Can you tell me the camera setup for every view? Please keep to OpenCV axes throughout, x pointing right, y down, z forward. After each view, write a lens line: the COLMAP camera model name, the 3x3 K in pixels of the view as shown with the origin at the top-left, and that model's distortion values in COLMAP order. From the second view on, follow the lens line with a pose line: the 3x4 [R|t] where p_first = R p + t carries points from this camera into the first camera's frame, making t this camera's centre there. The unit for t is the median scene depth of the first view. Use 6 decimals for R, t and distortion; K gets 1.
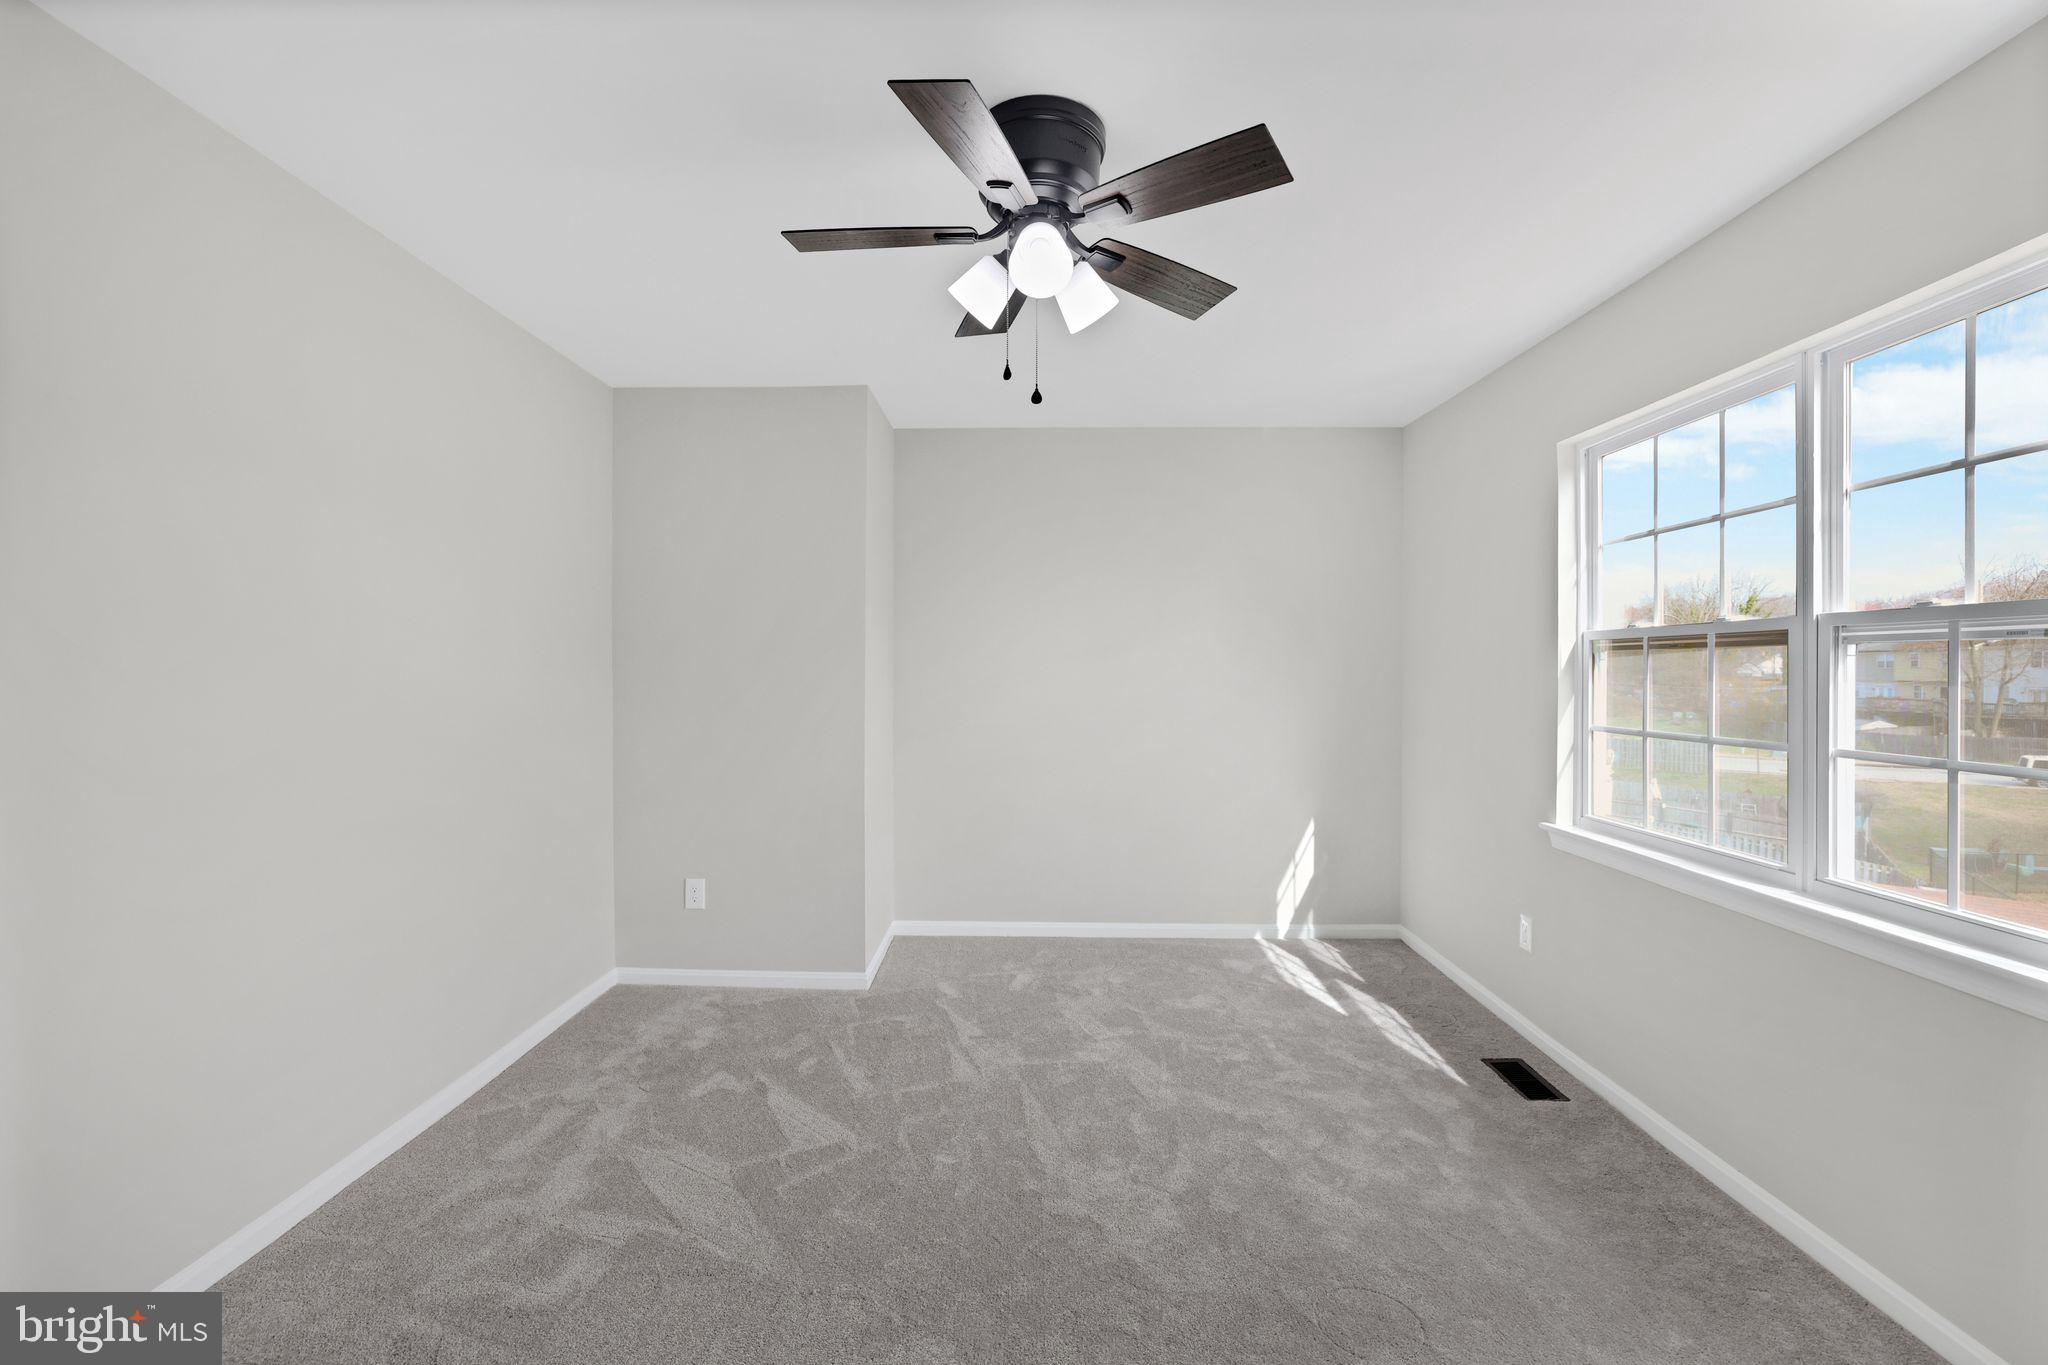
lens RADIAL K [[890.9, 0, 1019.2], [0, 890.9, 677.3], [0, 0, 1]] dist [-0.052938, 0.022072]
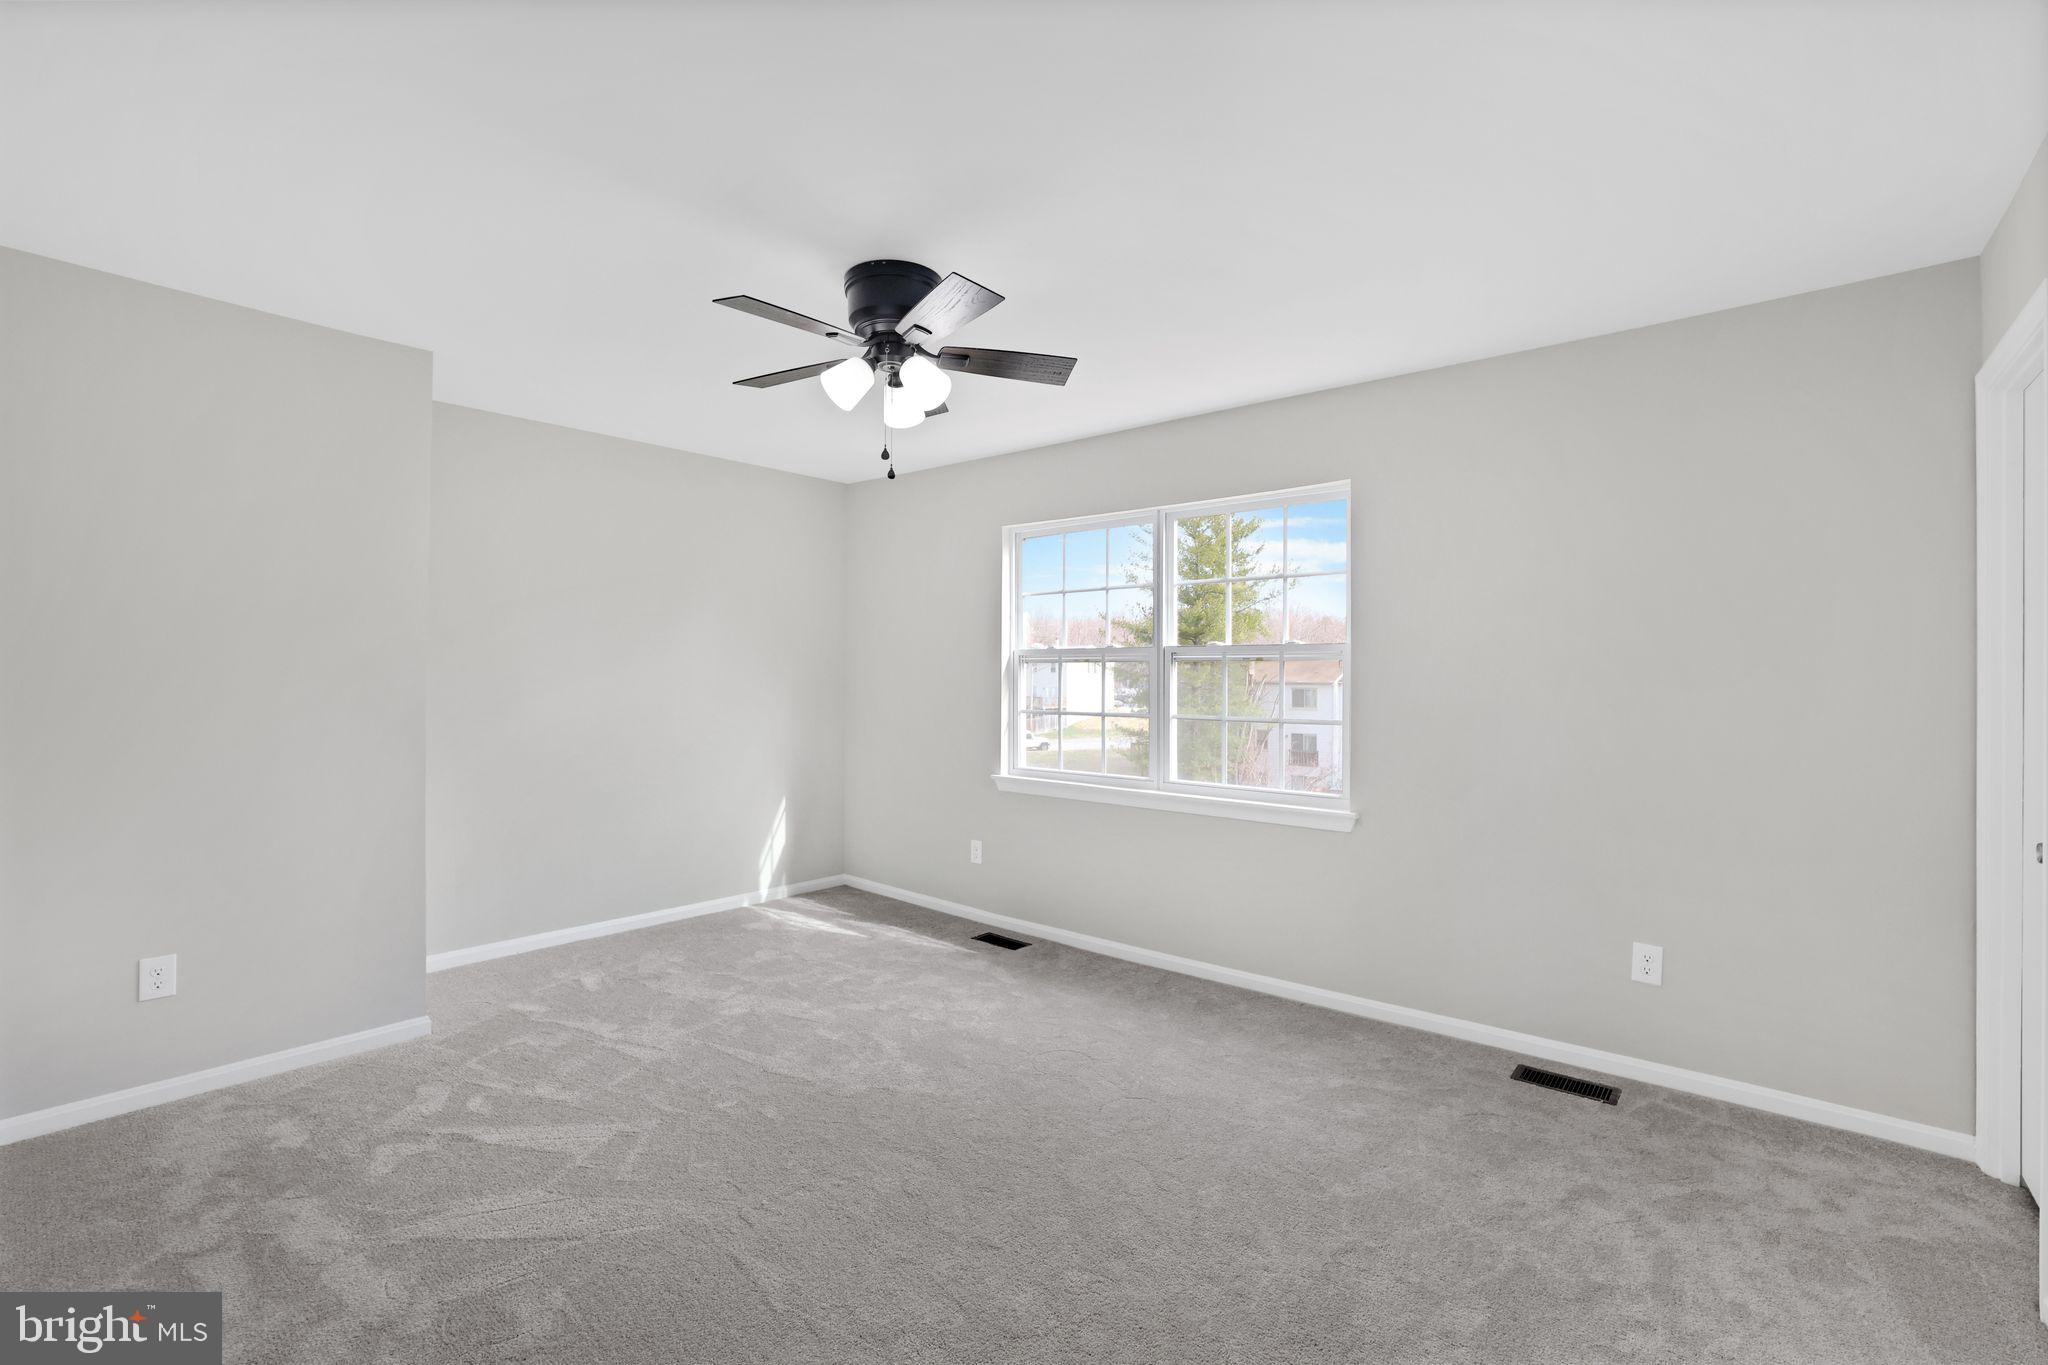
lens RADIAL K [[890.9, 0, 1019.2], [0, 890.9, 677.3], [0, 0, 1]] dist [-0.052938, 0.022072]
pose [[0.629404, -0.000437, 0.777078, -0.576877], [0.002992, 0.999994, -0.001861, 0.000066], [-0.777073, 0.003496, 0.629401, -0.007156]]
